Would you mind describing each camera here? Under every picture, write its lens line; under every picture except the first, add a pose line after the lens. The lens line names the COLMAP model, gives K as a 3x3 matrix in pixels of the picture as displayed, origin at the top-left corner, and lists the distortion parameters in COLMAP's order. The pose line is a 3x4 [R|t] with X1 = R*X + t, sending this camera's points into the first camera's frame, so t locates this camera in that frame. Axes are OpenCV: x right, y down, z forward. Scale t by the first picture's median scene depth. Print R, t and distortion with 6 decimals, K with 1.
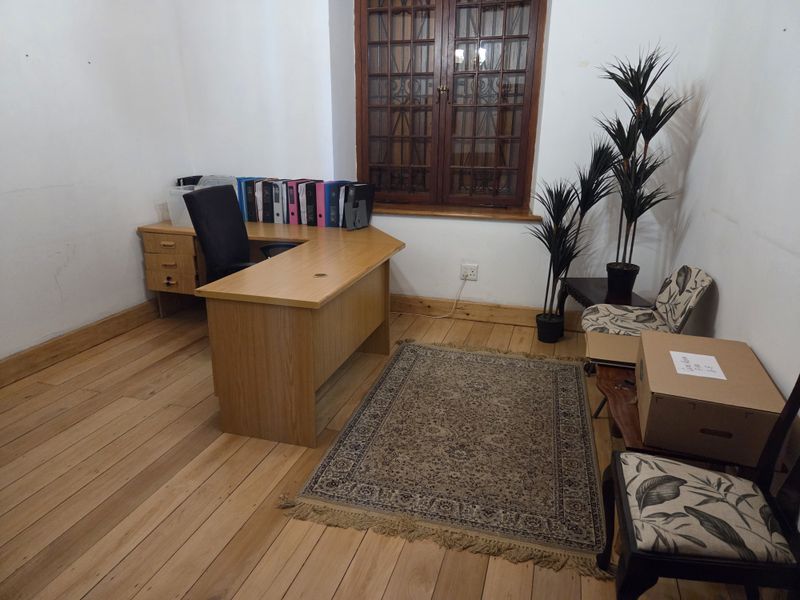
lens RADIAL K [[534.5, 0, 400.0], [0, 534.5, 300.0], [0, 0, 1]] dist [0.065624, -0.059239]
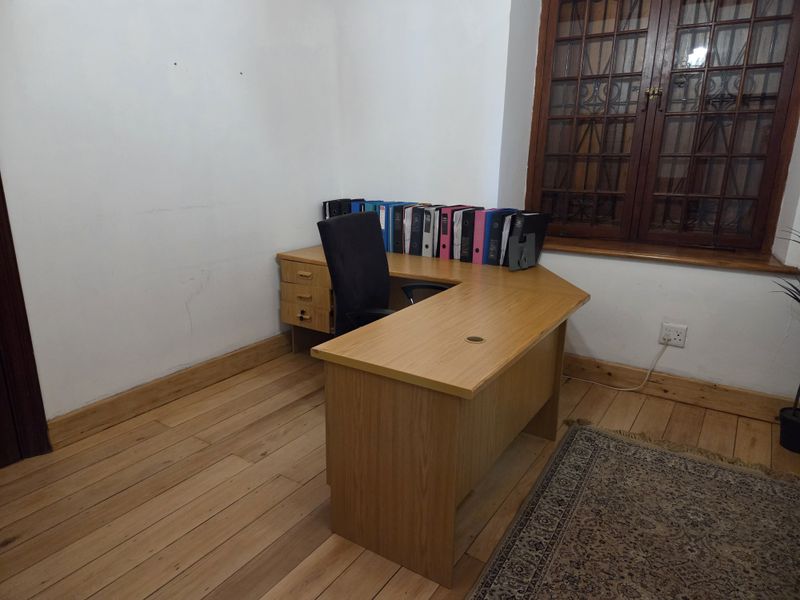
lens RADIAL K [[534.5, 0, 400.0], [0, 534.5, 300.0], [0, 0, 1]] dist [0.065624, -0.059239]
pose [[0.961611, 0.074637, -0.264072, -0.040357], [-0.085614, 0.995868, -0.030287, -0.046908], [0.260720, 0.051733, 0.964027, 0.185499]]
